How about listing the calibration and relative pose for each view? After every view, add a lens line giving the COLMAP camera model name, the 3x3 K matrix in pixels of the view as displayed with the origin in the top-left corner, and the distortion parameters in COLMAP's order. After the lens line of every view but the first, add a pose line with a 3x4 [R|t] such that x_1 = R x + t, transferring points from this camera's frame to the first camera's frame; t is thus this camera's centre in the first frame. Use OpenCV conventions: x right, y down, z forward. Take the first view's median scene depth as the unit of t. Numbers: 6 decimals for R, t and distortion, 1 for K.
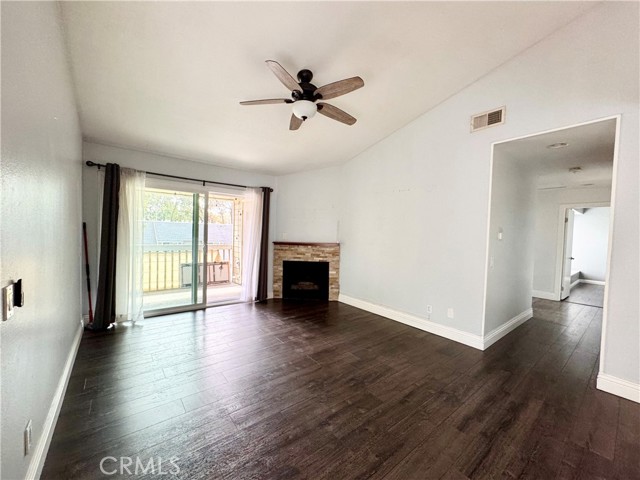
lens RADIAL K [[256.0, 0, 320.0], [0, 256.0, 240.0], [0, 0, 1]] dist [-0.000162, -0.000015]
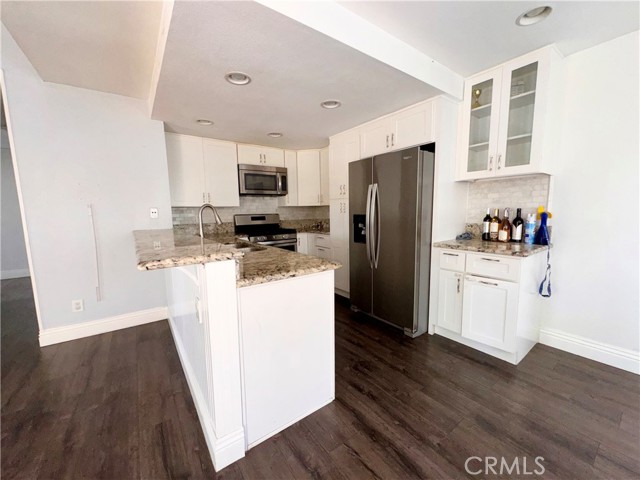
lens RADIAL K [[256.0, 0, 320.0], [0, 256.0, 240.0], [0, 0, 1]] dist [-0.000162, -0.000015]
pose [[0.051254, -0.149969, 0.987361, 0.112019], [0.049986, 0.987807, 0.147442, 0.034199], [-0.997434, 0.041797, 0.058125, -0.127026]]
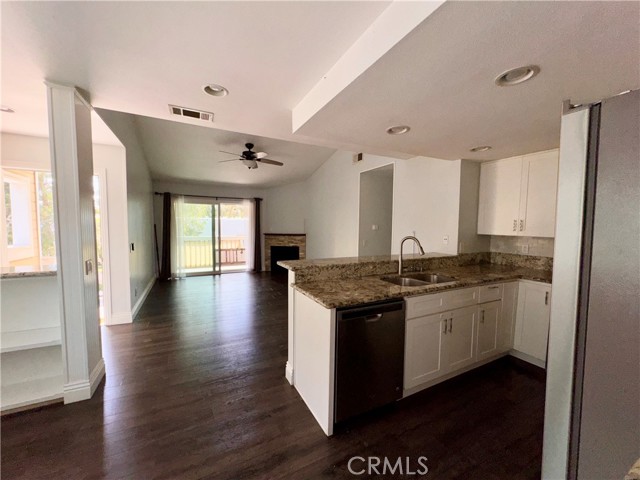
lens RADIAL K [[256.0, 0, 320.0], [0, 256.0, 240.0], [0, 0, 1]] dist [-0.000162, -0.000015]
pose [[0.979453, -0.007539, -0.201534, 0.581123], [0.012846, 0.999604, 0.025041, 0.015995], [0.201265, -0.027116, 0.979161, -0.543885]]
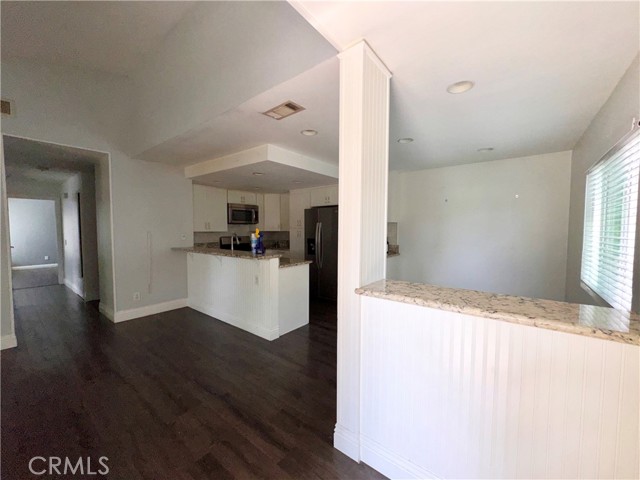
lens RADIAL K [[256.0, 0, 320.0], [0, 256.0, 240.0], [0, 0, 1]] dist [-0.000162, -0.000015]
pose [[-0.232541, -0.078456, 0.969417, -0.433329], [0.021149, 0.996097, 0.085689, -0.027616], [-0.972357, 0.040429, -0.229974, 0.058851]]
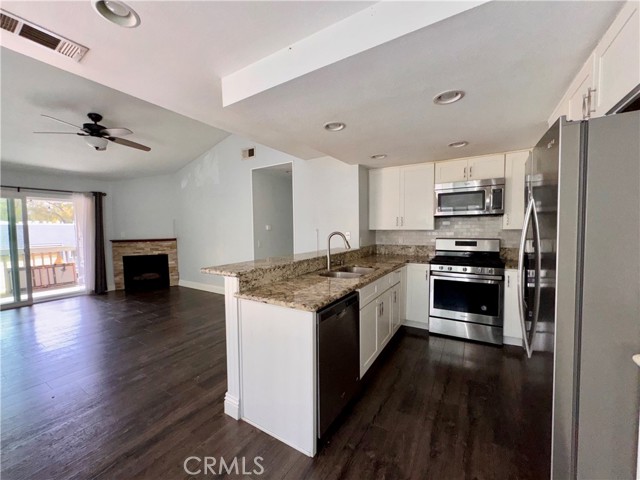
lens RADIAL K [[256.0, 0, 320.0], [0, 256.0, 240.0], [0, 0, 1]] dist [-0.000162, -0.000015]
pose [[0.940994, -0.057786, 0.333453, 0.401464], [0.050799, 0.998269, 0.029643, 0.025521], [-0.334588, -0.010955, 0.942301, -0.482858]]
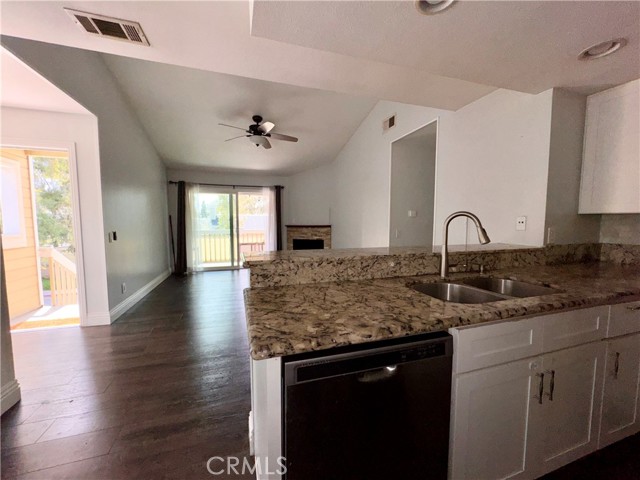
lens RADIAL K [[256.0, 0, 320.0], [0, 256.0, 240.0], [0, 0, 1]] dist [-0.000162, -0.000015]
pose [[0.935101, -0.002827, -0.354370, 0.613115], [0.016654, 0.999214, 0.035974, 0.051507], [0.353990, -0.039541, 0.934413, -0.278956]]
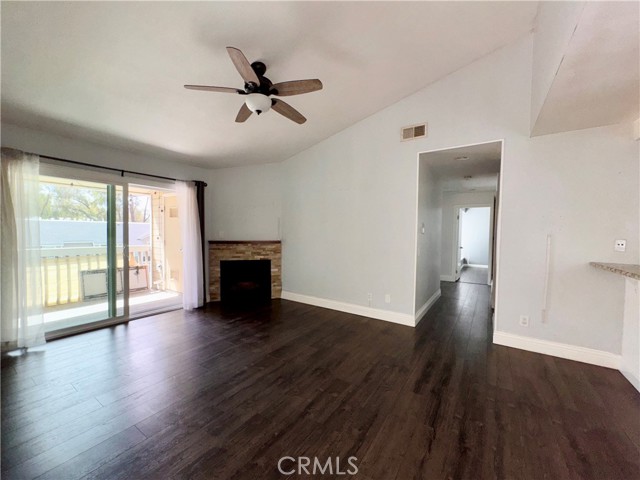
lens RADIAL K [[256.0, 0, 320.0], [0, 256.0, 240.0], [0, 0, 1]] dist [-0.000162, -0.000015]
pose [[0.953294, -0.026253, 0.300901, -0.100544], [0.023589, 0.999644, 0.012482, 0.002574], [-0.301122, -0.004801, 0.953574, -0.000005]]
